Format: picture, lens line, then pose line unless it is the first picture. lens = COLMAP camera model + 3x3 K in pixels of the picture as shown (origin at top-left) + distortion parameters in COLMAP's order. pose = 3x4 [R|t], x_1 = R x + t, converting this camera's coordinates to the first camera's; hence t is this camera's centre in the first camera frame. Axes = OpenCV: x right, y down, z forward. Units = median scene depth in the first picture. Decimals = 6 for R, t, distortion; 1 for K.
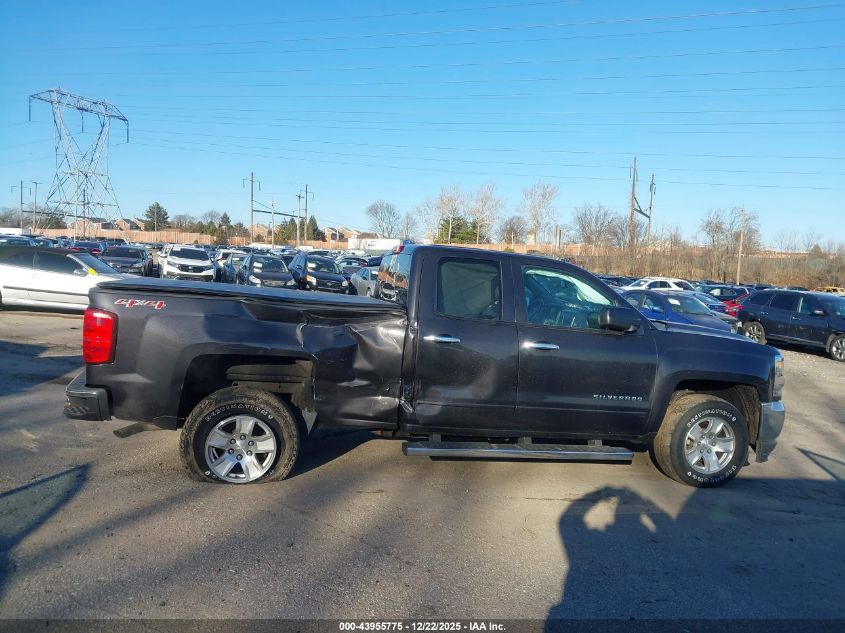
lens RADIAL K [[664.6, 0, 418.4], [0, 664.6, 326.9], [0, 0, 1]] dist [0.095506, -0.155288]
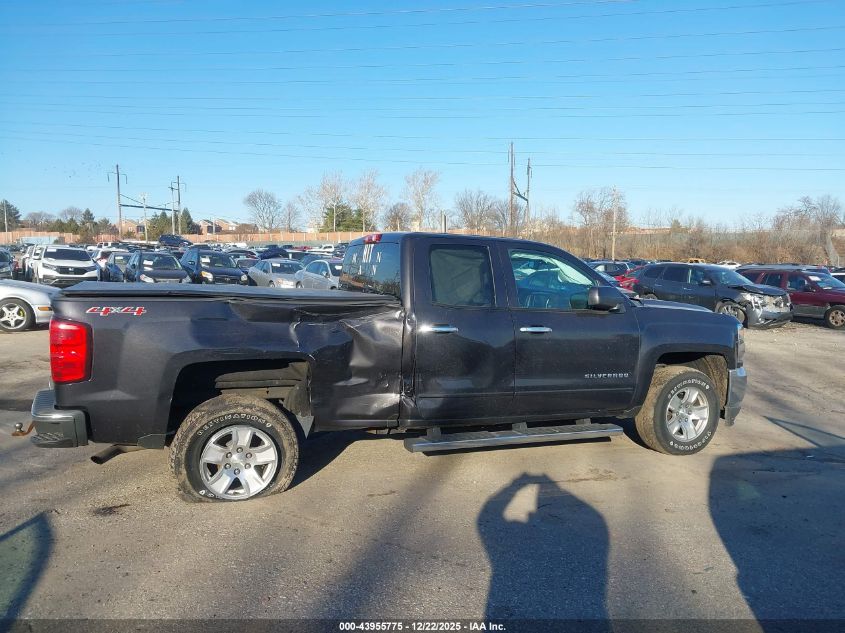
lens RADIAL K [[664.6, 0, 418.4], [0, 664.6, 326.9], [0, 0, 1]] dist [0.095506, -0.155288]
pose [[0.983488, -0.063815, 0.169350, -0.144677], [0.060817, 0.997888, 0.022833, -0.008279], [-0.170450, -0.012157, 0.985291, 0.047330]]
